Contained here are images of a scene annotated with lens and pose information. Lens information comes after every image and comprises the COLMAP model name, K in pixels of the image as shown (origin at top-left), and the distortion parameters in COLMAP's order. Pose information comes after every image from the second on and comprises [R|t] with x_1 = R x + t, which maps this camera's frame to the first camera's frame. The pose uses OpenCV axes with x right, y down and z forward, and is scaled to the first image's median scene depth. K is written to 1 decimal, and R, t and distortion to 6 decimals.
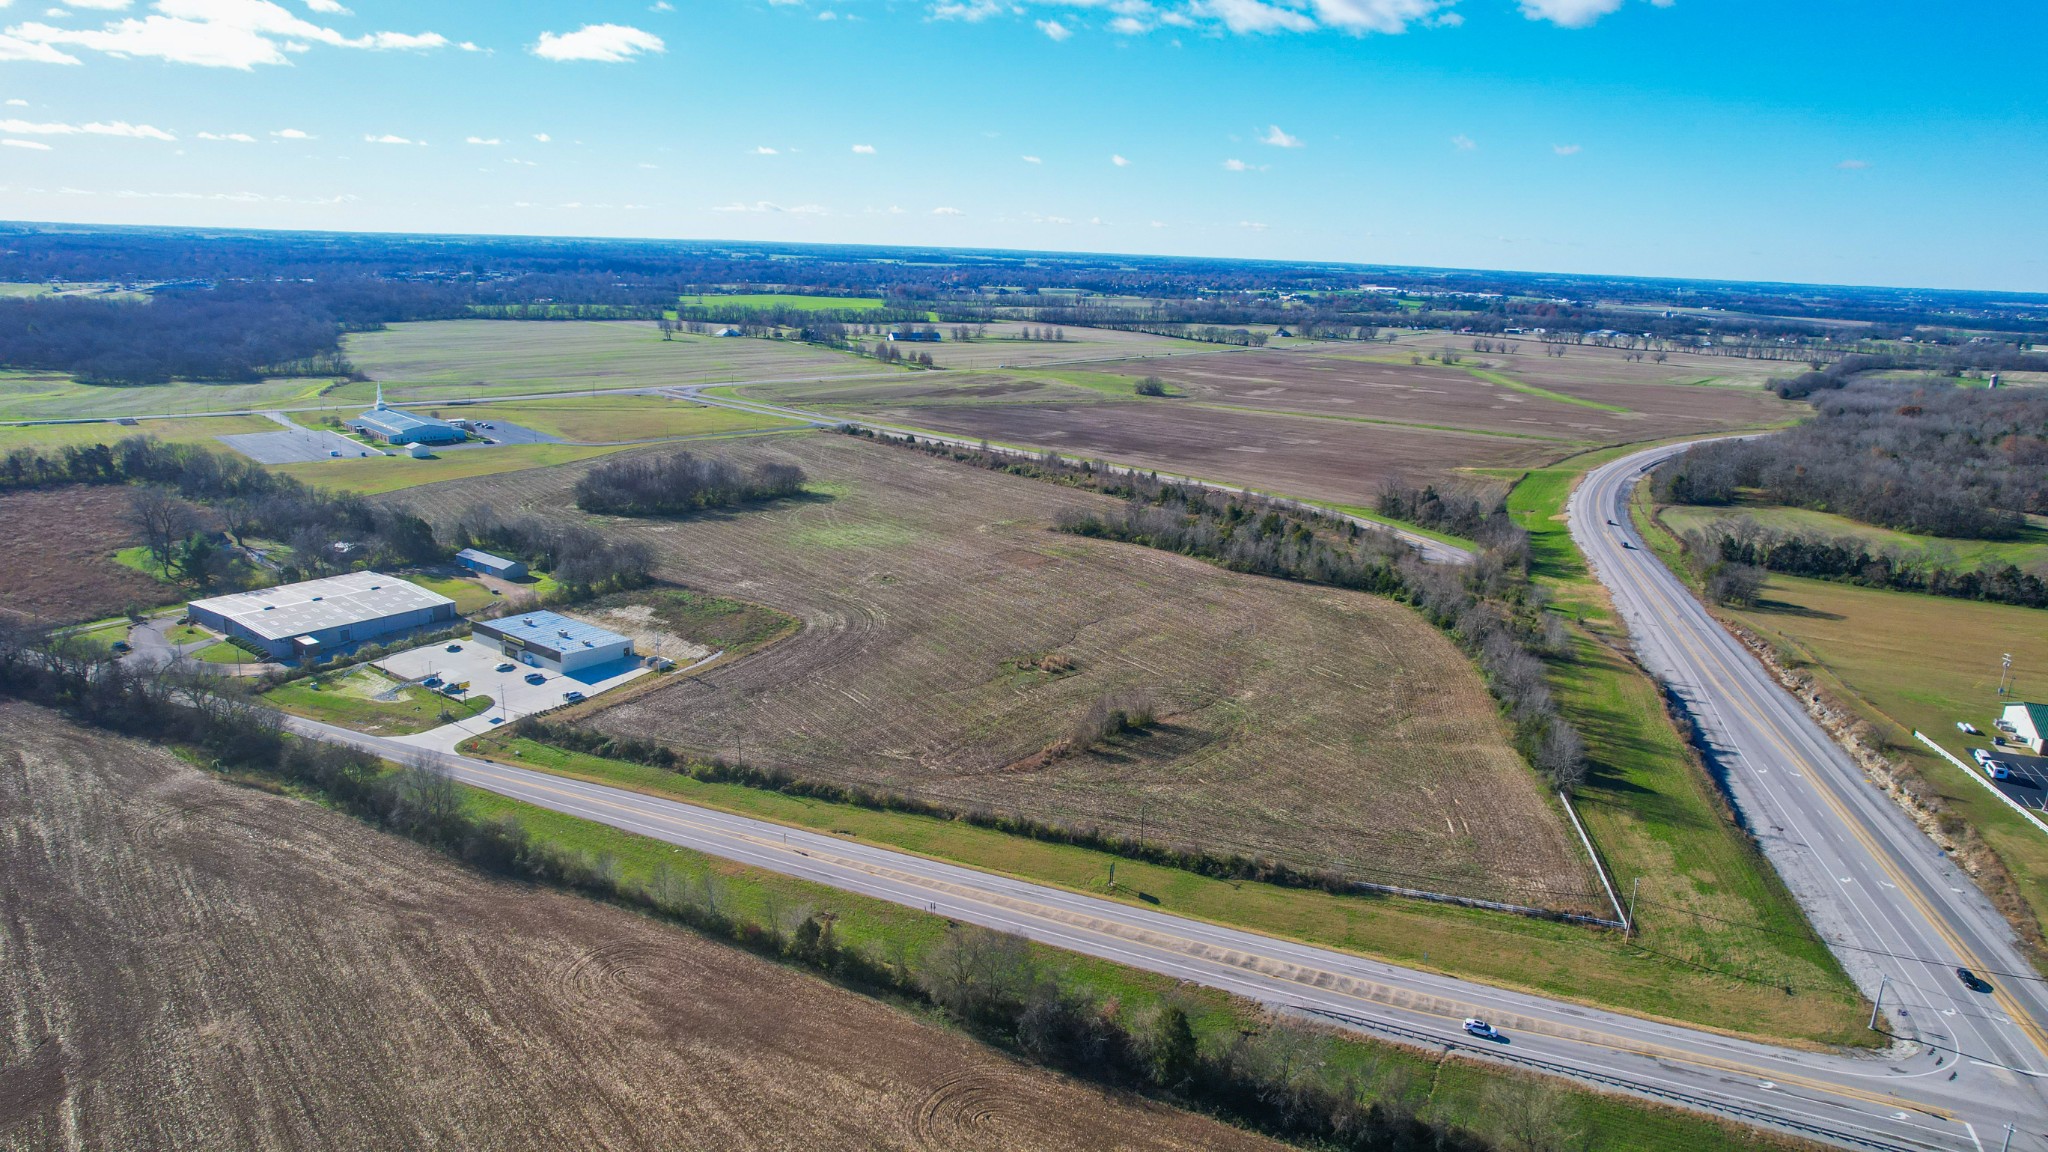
lens RADIAL K [[1312.6, 0, 1028.3], [0, 1312.6, 579.2], [0, 0, 1]] dist [-0.079950, 0.074376]
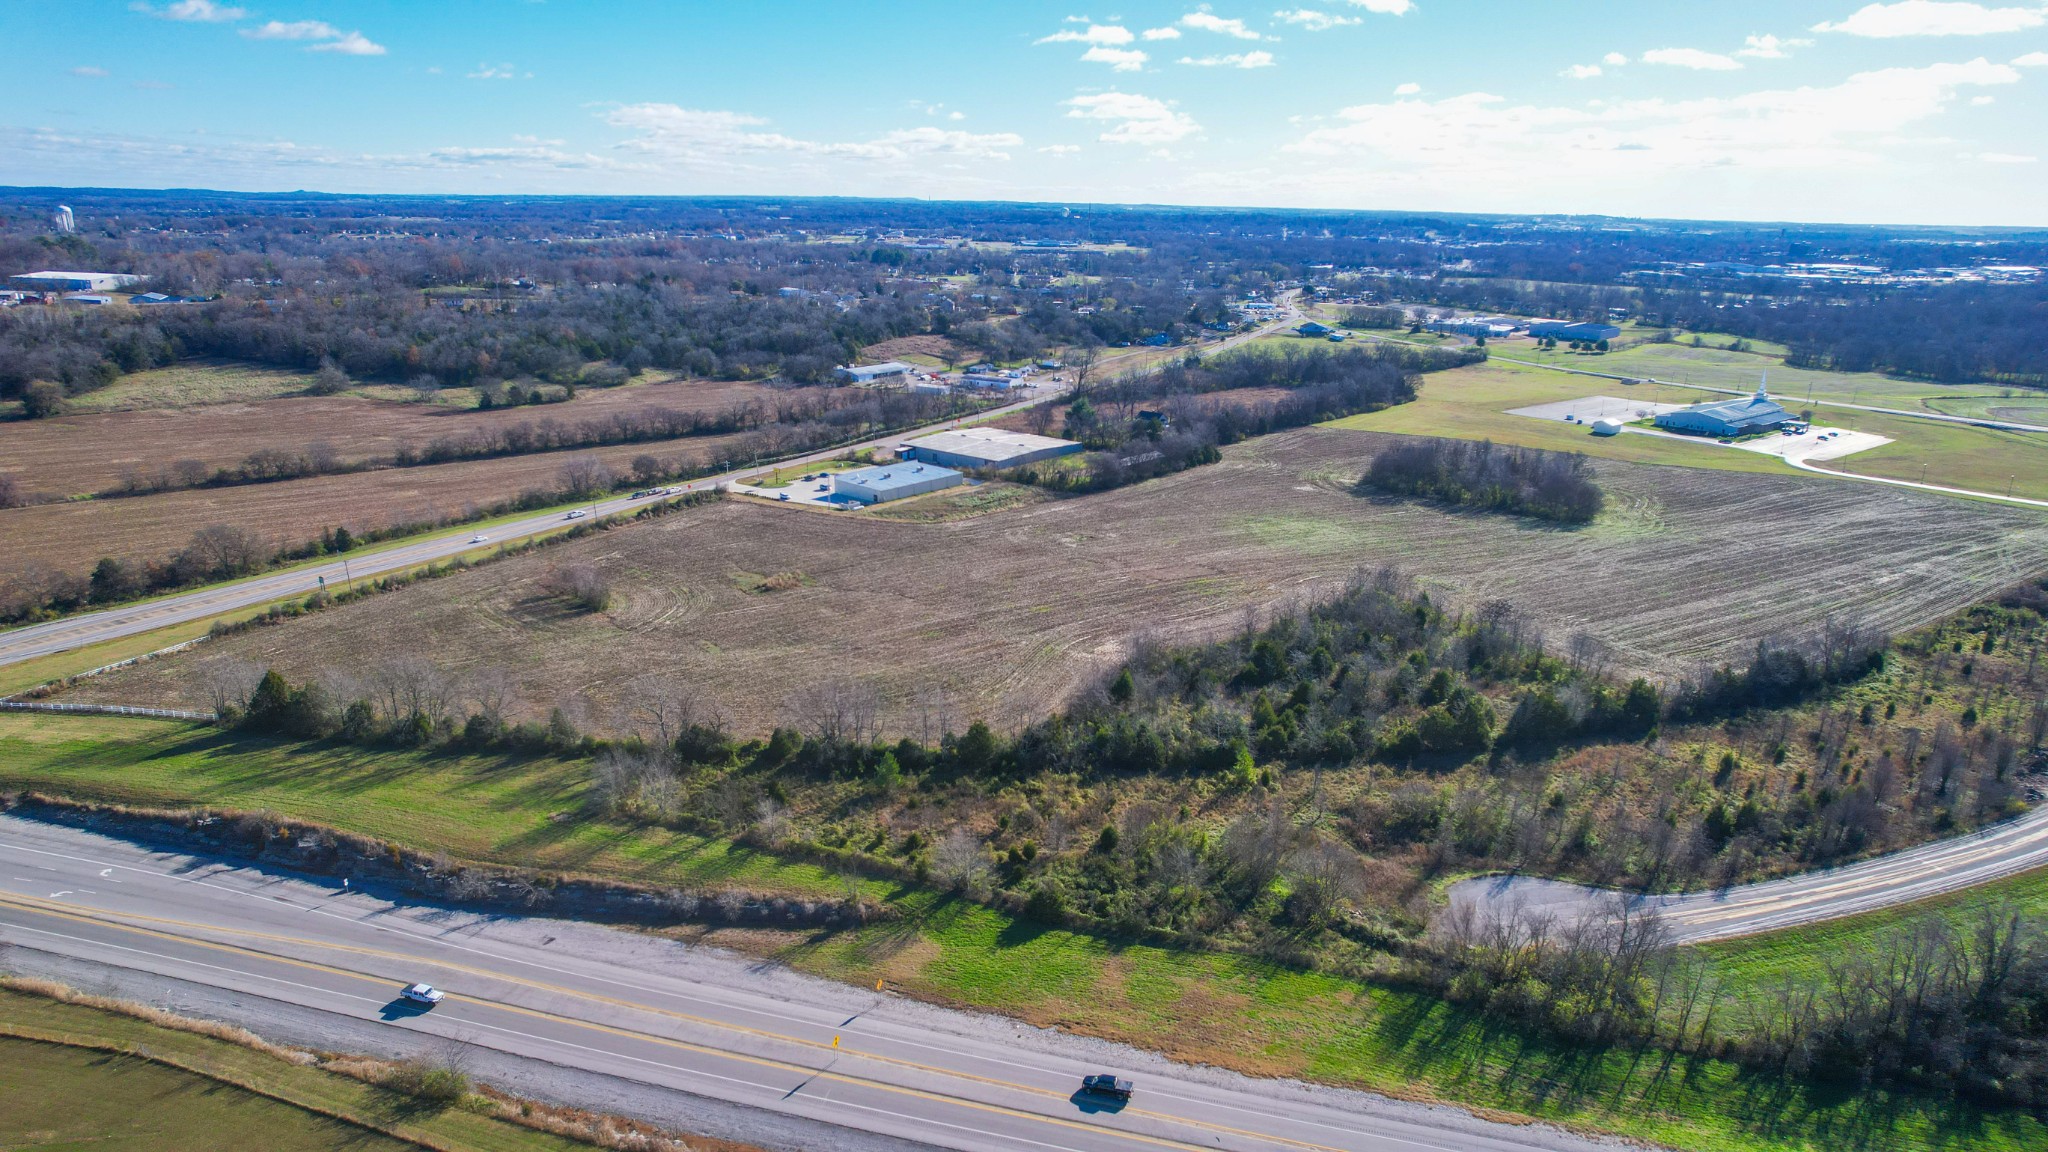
lens RADIAL K [[1312.6, 0, 1028.3], [0, 1312.6, 579.2], [0, 0, 1]] dist [-0.079950, 0.074376]
pose [[-0.043282, 0.245541, -0.968419, 0.827109], [-0.263714, 0.932141, 0.248129, -0.199904], [0.963629, 0.266125, 0.024408, 1.006316]]
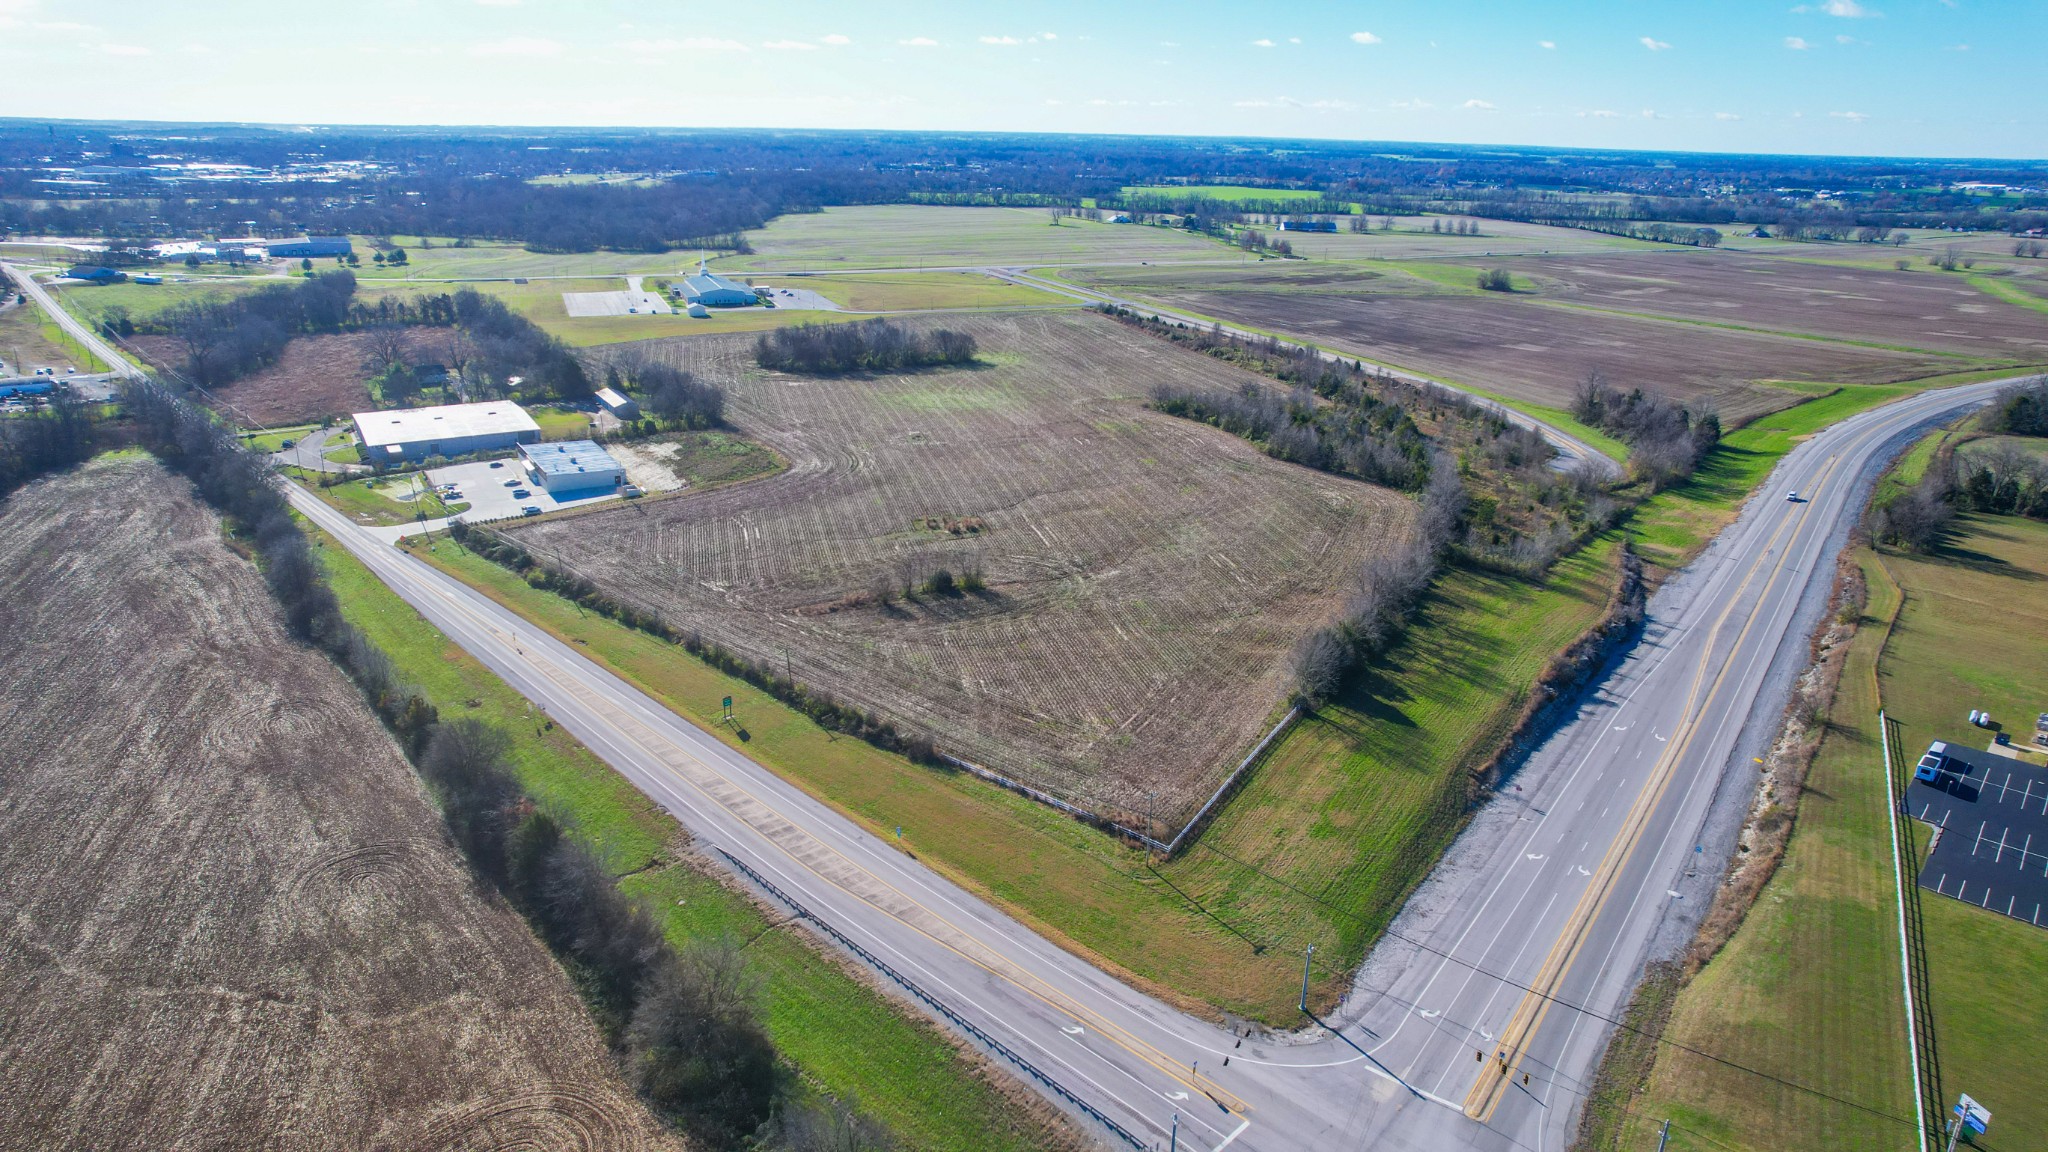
lens RADIAL K [[1312.6, 0, 1028.3], [0, 1312.6, 579.2], [0, 0, 1]] dist [-0.079950, 0.074376]
pose [[0.926704, 0.107783, -0.360003, 0.367168], [-0.081047, 0.992764, 0.088602, 0.012363], [0.366948, -0.052930, 0.928735, 0.094895]]
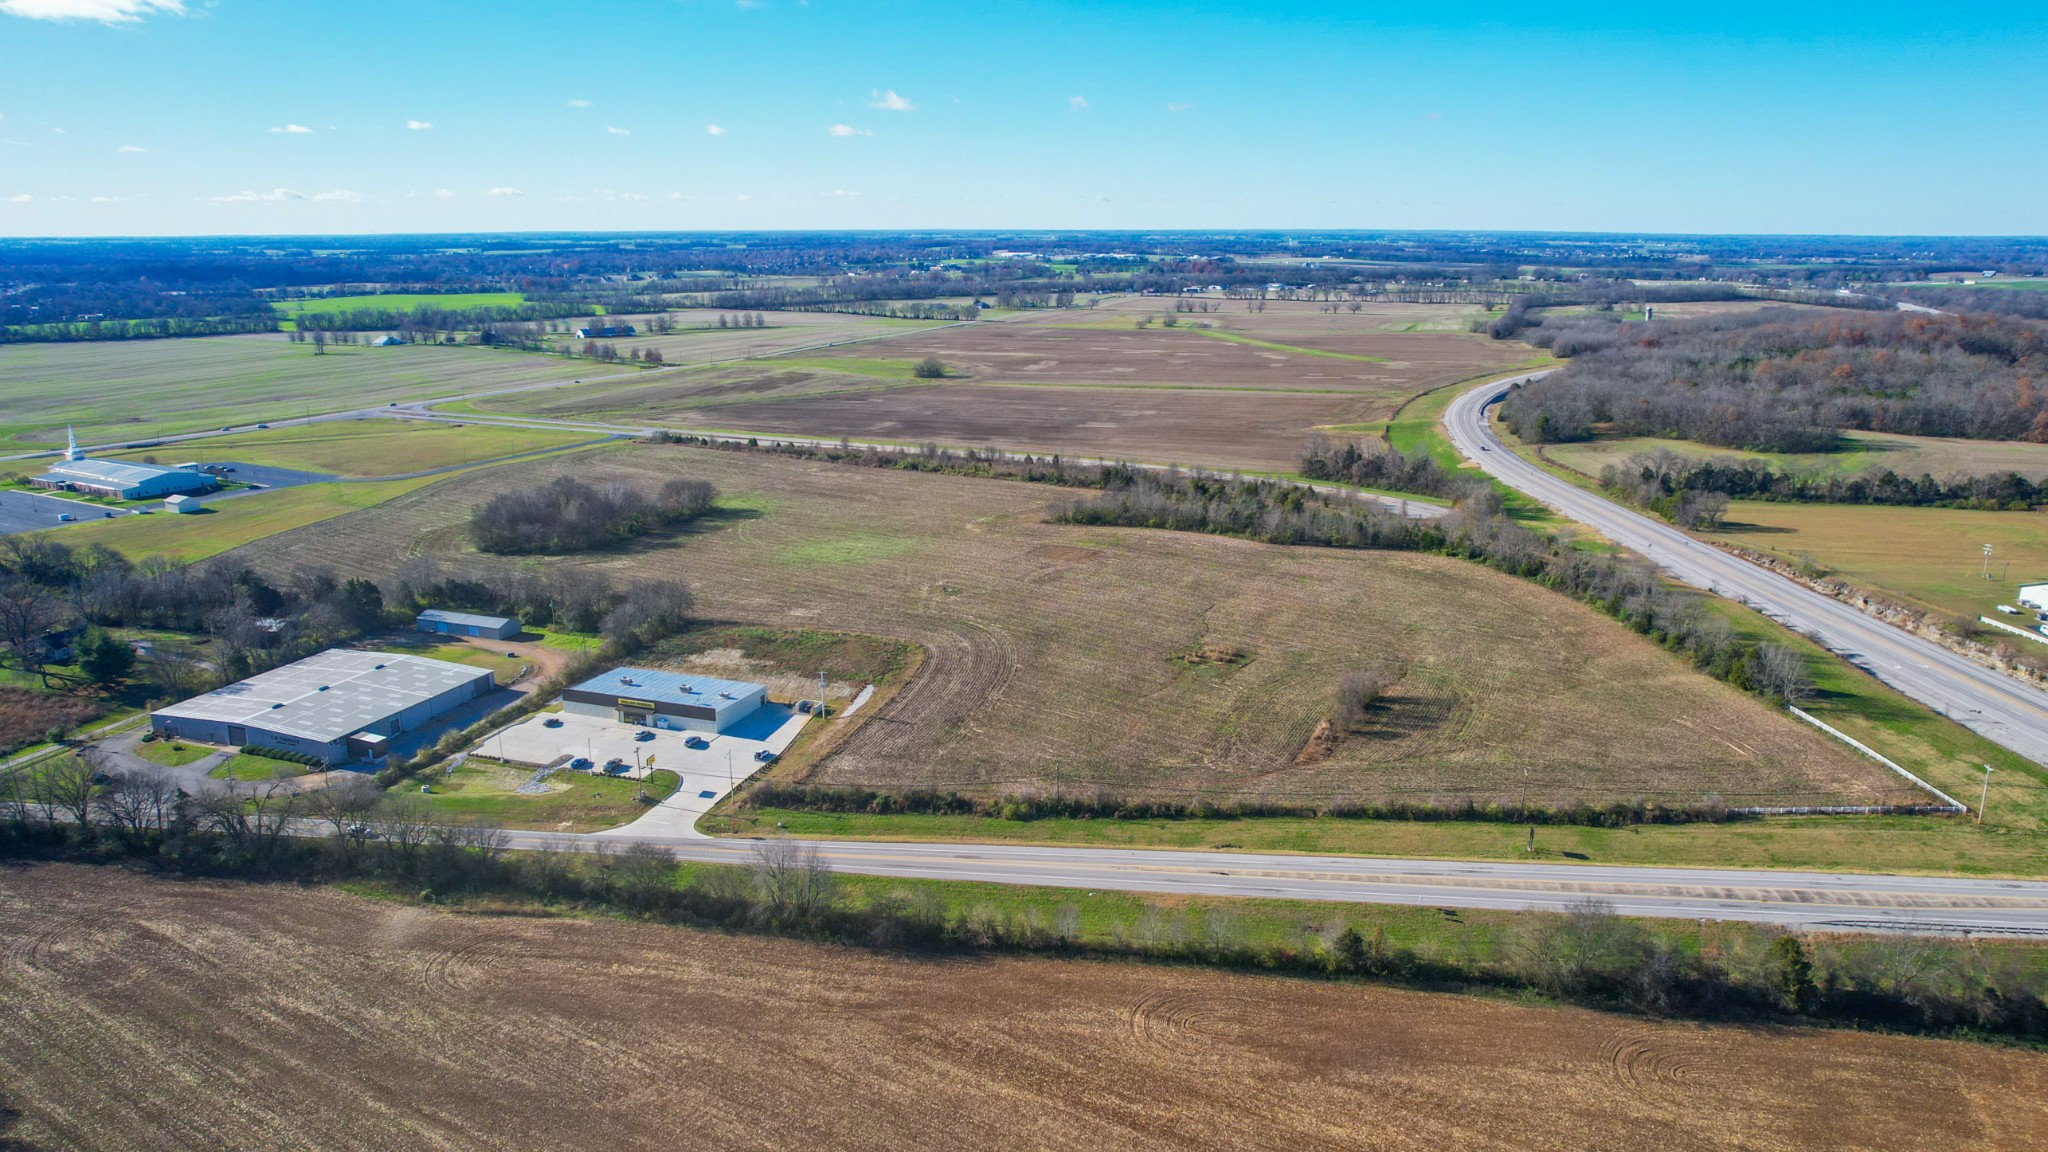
lens RADIAL K [[1399.5, 0, 1029.7], [0, 1399.5, 571.5], [0, 0, 1]] dist [-0.083261, 0.078473]
pose [[0.955786, -0.105355, 0.274544, -0.342110], [0.105488, 0.994317, 0.014322, -0.022374], [-0.274492, 0.015272, 0.961468, 0.039804]]
